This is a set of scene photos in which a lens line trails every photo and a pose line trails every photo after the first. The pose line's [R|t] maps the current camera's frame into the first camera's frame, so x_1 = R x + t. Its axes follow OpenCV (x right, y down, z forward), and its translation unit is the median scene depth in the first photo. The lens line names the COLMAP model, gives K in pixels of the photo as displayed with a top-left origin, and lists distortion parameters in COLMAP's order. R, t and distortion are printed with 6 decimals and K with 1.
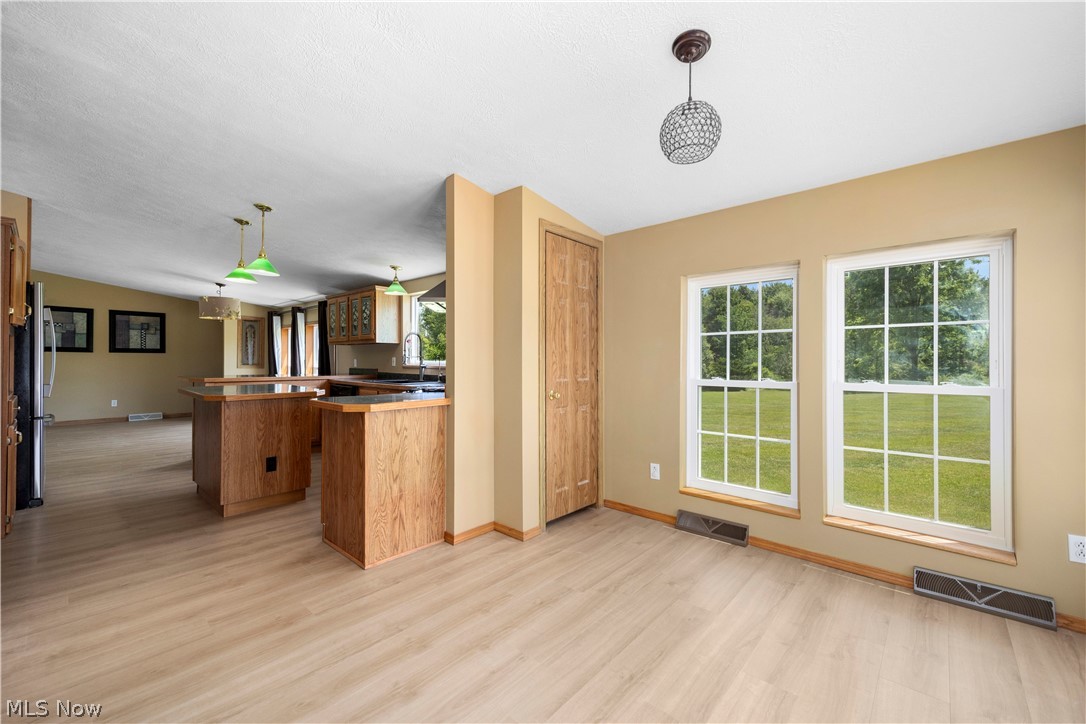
lens RADIAL K [[418.6, 0, 540.9], [0, 418.6, 361.2], [0, 0, 1]] dist [-0.005468, 0.000202]
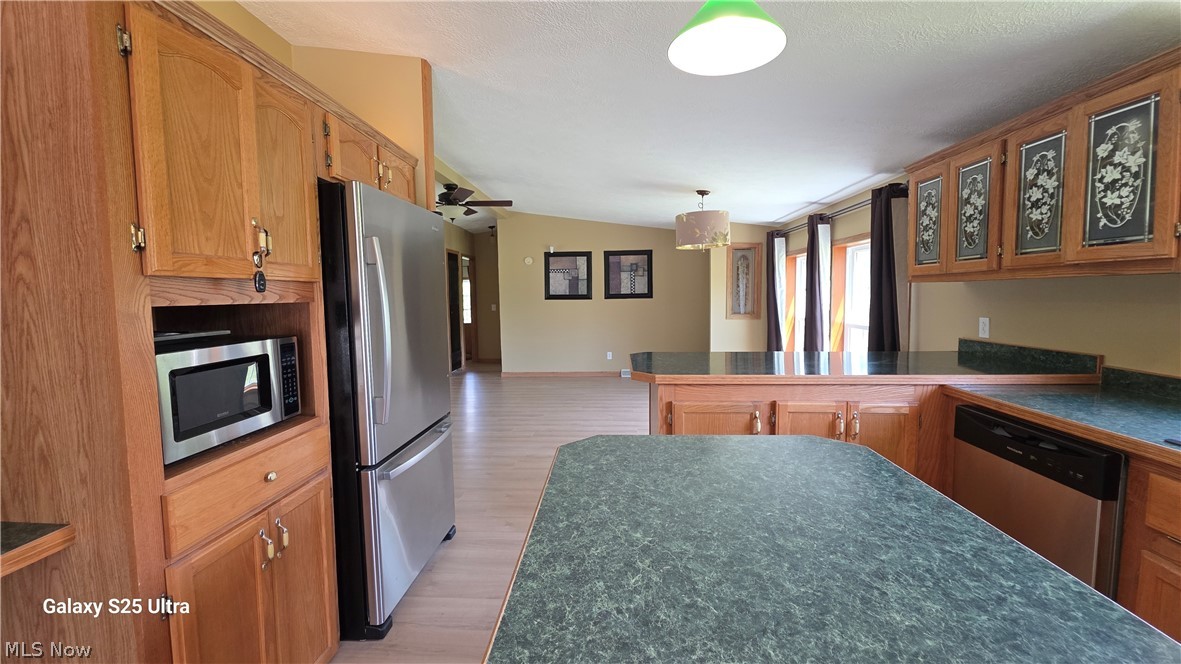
lens RADIAL K [[472.2, 0, 587.7], [0, 472.2, 332.6], [0, 0, 1]] dist [0.005282, -0.002704]
pose [[0.607527, 0.047255, -0.792892, -0.253406], [0.016977, 0.997228, 0.072442, -0.023399], [0.794117, -0.057471, 0.605041, 0.354303]]
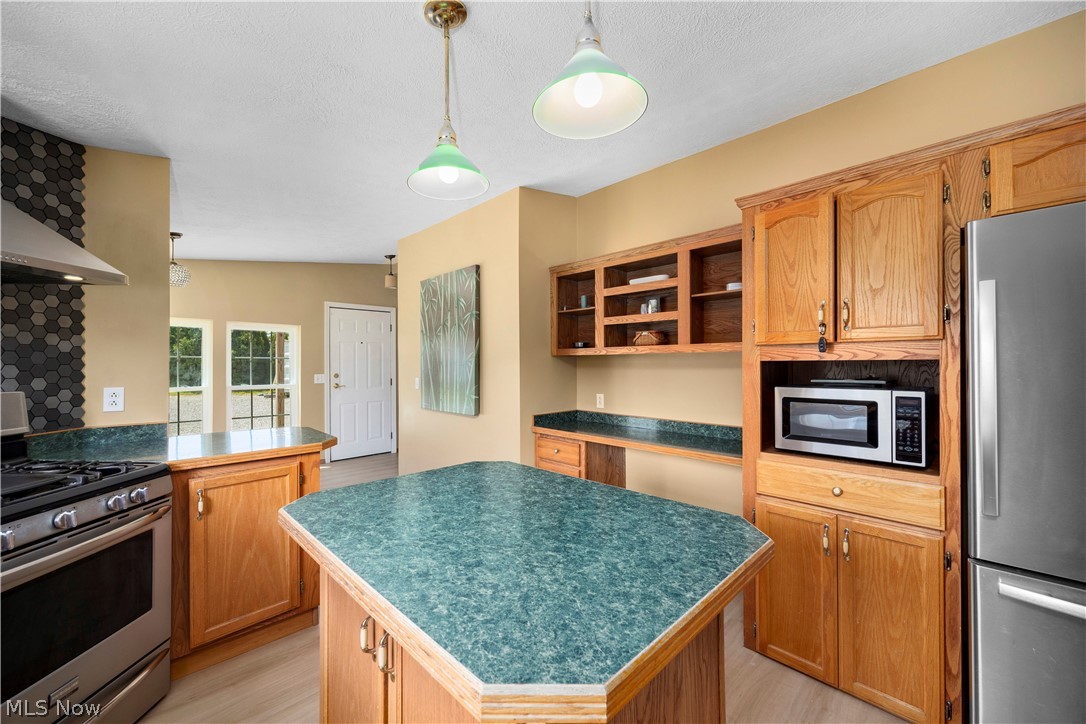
lens RADIAL K [[418.6, 0, 530.2], [0, 418.6, 366.2], [0, 0, 1]] dist [-0.005468, 0.000202]
pose [[-0.994247, -0.005594, 0.106969, -0.343892], [-0.004858, 0.999963, 0.007137, -0.020990], [-0.107005, 0.006576, -0.994237, 0.612297]]
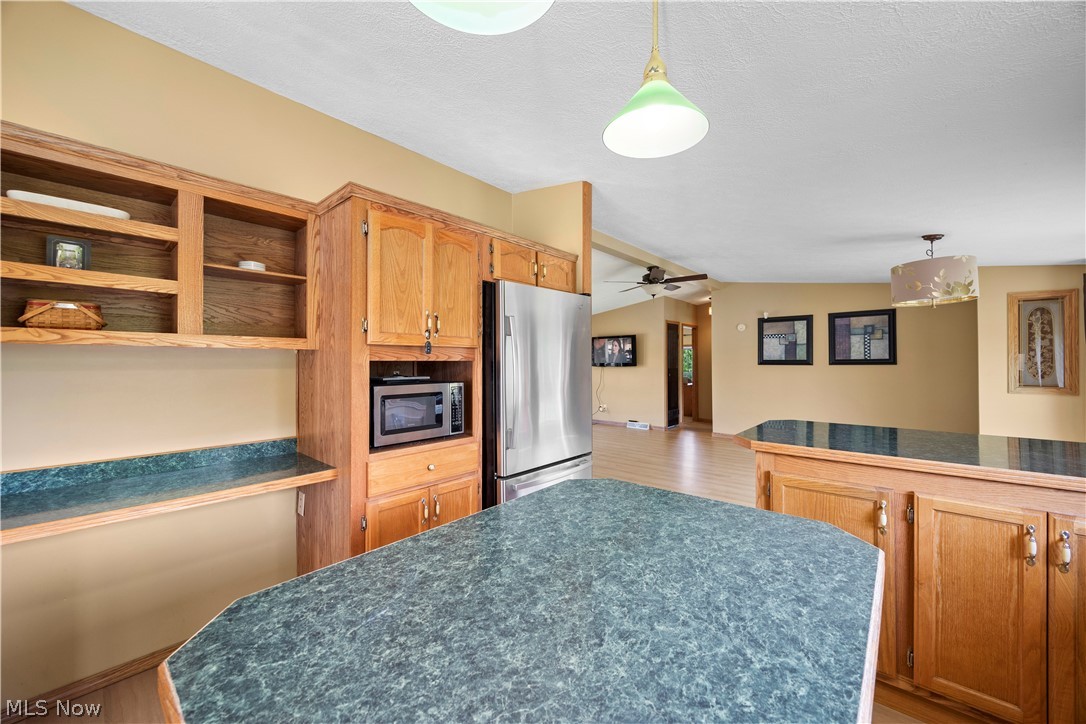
lens RADIAL K [[418.6, 0, 545.3], [0, 418.6, 360.5], [0, 0, 1]] dist [-0.005468, 0.000202]
pose [[-0.010330, -0.012597, -0.999867, -0.204672], [0.000625, 0.999920, -0.012604, -0.019951], [0.999946, -0.000755, -0.010321, 0.445710]]
